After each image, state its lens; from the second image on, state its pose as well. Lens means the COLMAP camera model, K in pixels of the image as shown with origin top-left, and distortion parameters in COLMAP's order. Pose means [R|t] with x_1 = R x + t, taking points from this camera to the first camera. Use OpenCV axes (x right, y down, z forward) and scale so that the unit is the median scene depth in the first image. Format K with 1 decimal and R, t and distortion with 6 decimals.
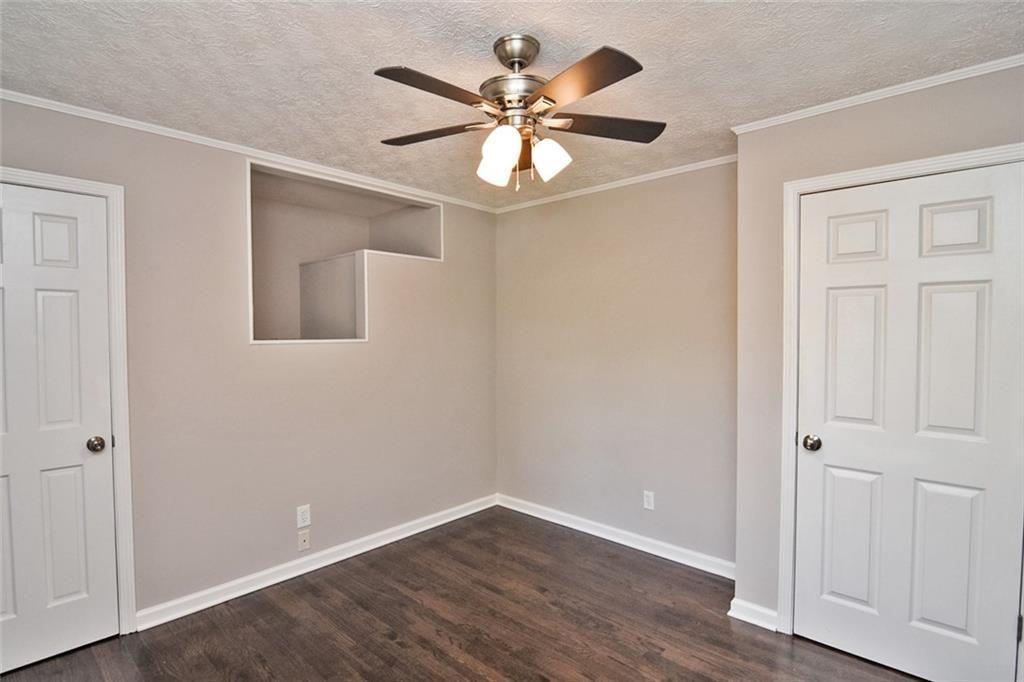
lens RADIAL K [[573.5, 0, 452.5], [0, 573.5, 346.7], [0, 0, 1]] dist [-0.001286, 0.001145]
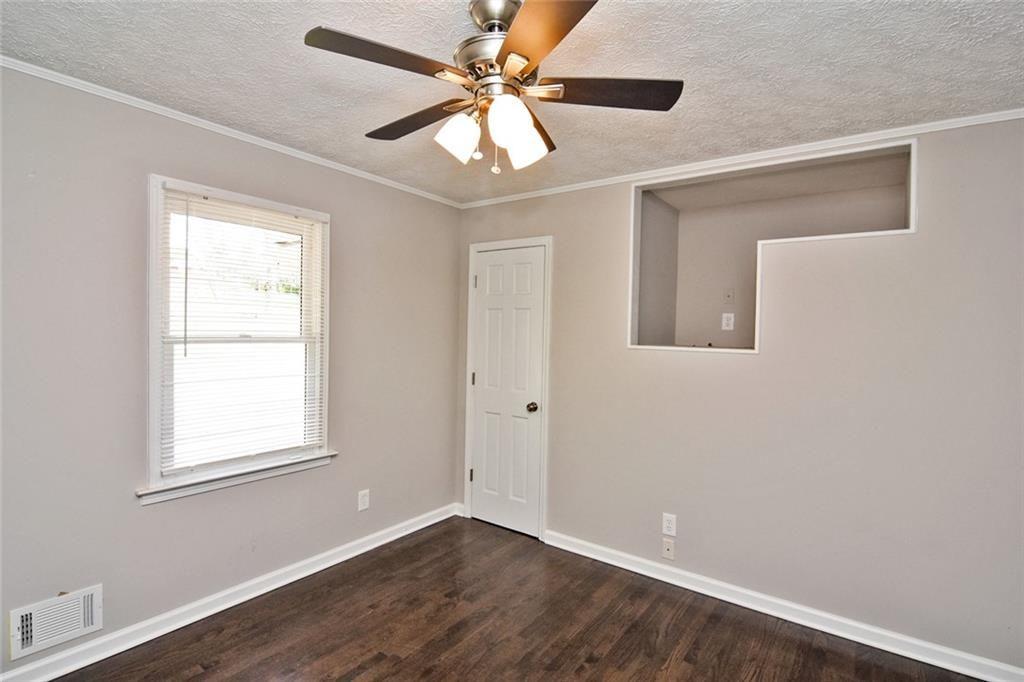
lens RADIAL K [[506.0, 0, 510.9], [0, 506.0, 342.6], [0, 0, 1]] dist [0.019231, -0.016061]
pose [[0.121035, 0.024526, -0.992345, 0.642202], [-0.053700, 0.998393, 0.018126, -0.021106], [0.991195, 0.051095, 0.122158, 0.683168]]
